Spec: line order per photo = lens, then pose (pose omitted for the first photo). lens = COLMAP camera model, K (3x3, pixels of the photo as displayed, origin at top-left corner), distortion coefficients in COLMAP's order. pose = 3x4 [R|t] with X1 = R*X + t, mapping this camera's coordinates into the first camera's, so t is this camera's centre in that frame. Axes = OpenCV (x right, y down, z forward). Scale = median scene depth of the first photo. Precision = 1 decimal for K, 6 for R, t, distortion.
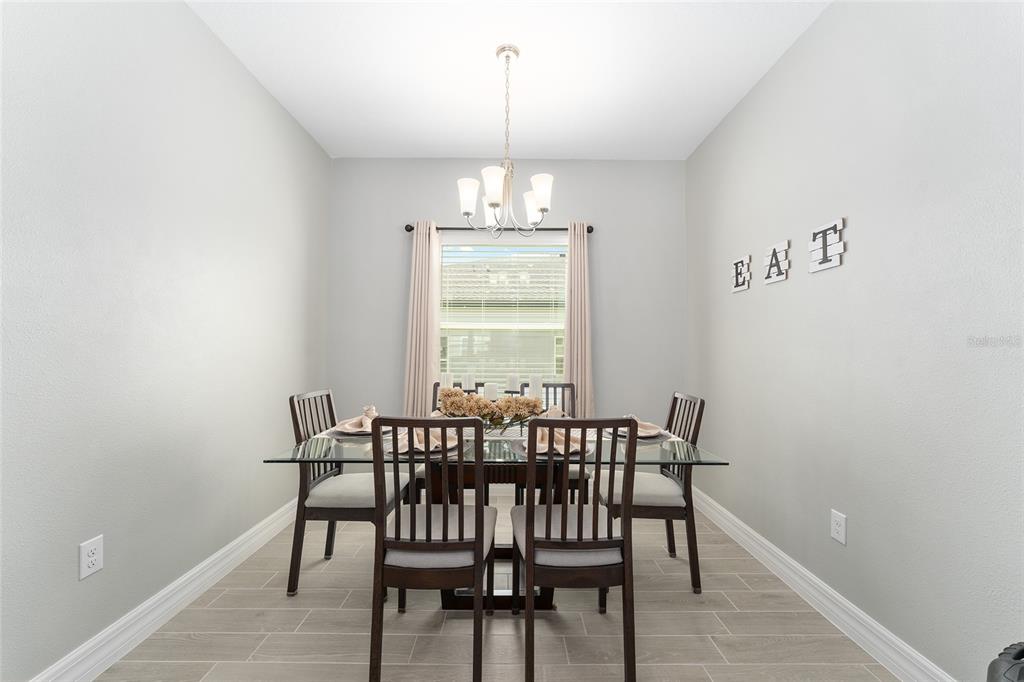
lens RADIAL K [[409.0, 0, 511.8], [0, 409.0, 344.6], [0, 0, 1]] dist [0.000174, -0.000031]
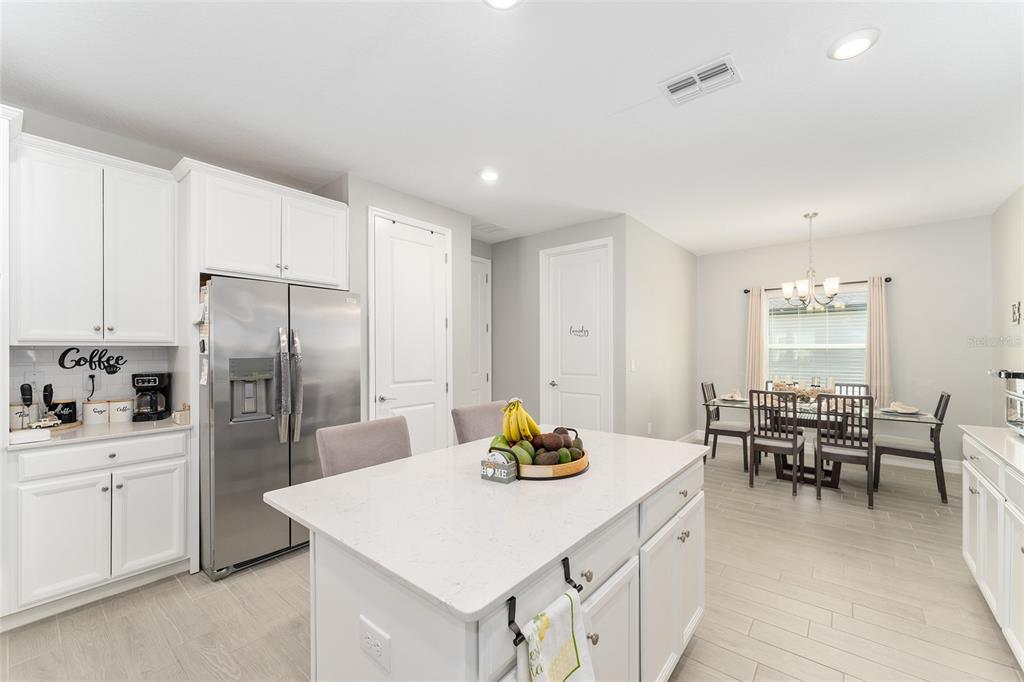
lens RADIAL K [[409.0, 0, 511.8], [0, 409.0, 344.6], [0, 0, 1]] dist [0.000174, -0.000031]
pose [[0.764144, -0.013000, -0.644915, 0.151841], [0.014801, 0.999887, -0.002617, -0.098420], [0.644876, -0.007545, 0.764250, -1.411577]]
